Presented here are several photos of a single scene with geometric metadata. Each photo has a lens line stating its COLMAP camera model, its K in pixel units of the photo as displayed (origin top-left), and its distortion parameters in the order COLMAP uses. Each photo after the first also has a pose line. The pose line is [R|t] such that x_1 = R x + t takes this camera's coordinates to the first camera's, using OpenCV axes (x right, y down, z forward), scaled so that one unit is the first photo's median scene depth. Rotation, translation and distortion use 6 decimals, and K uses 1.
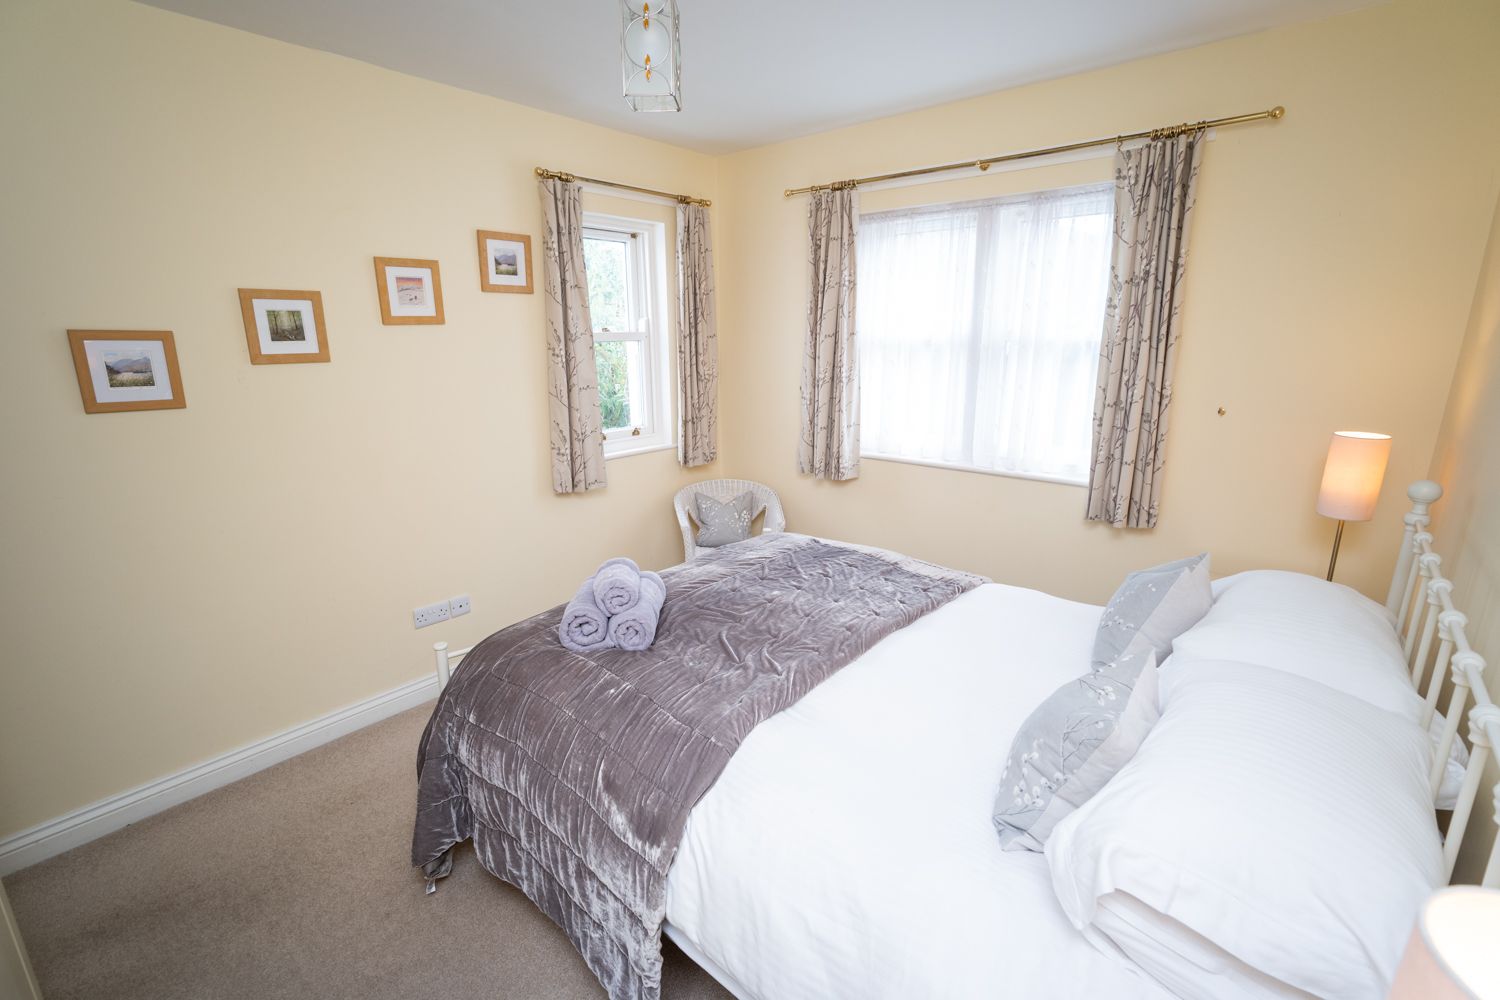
lens RADIAL K [[669.4, 0, 750.0], [0, 669.4, 500.0], [0, 0, 1]] dist [-0.025349, 0.000171]
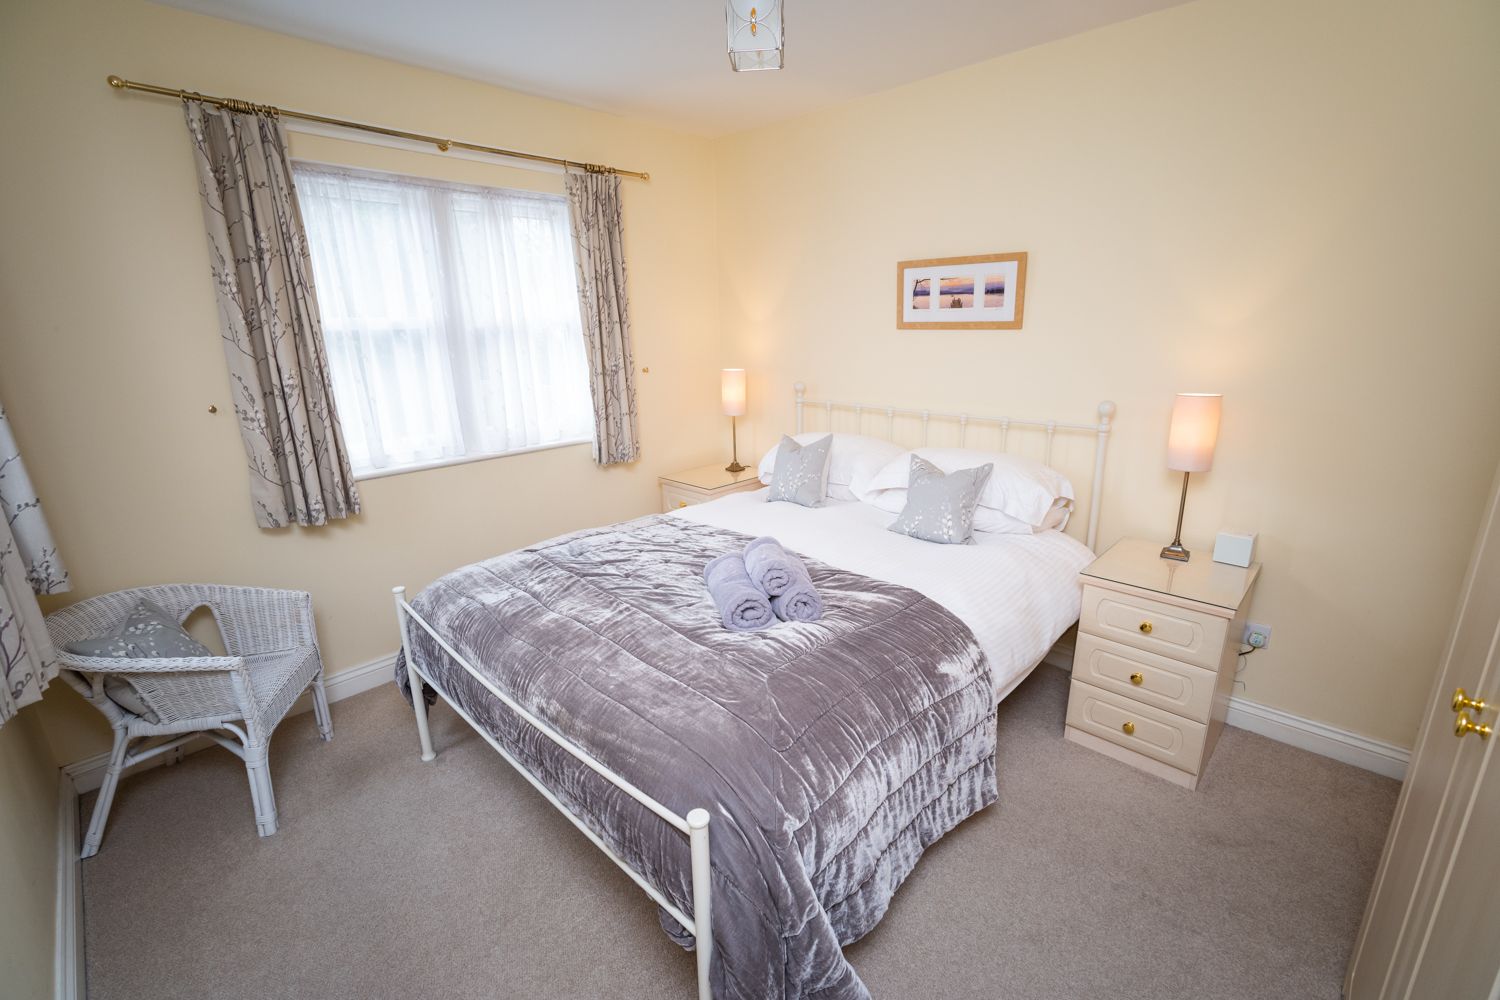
lens RADIAL K [[667.3, 0, 750.0], [0, 667.3, 500.0], [0, 0, 1]] dist [-0.000216, 0.000274]
pose [[0.043303, -0.254675, 0.966057, -0.691766], [0.257010, 0.937260, 0.235563, -0.130312], [-0.965438, 0.238085, 0.106040, 0.574293]]
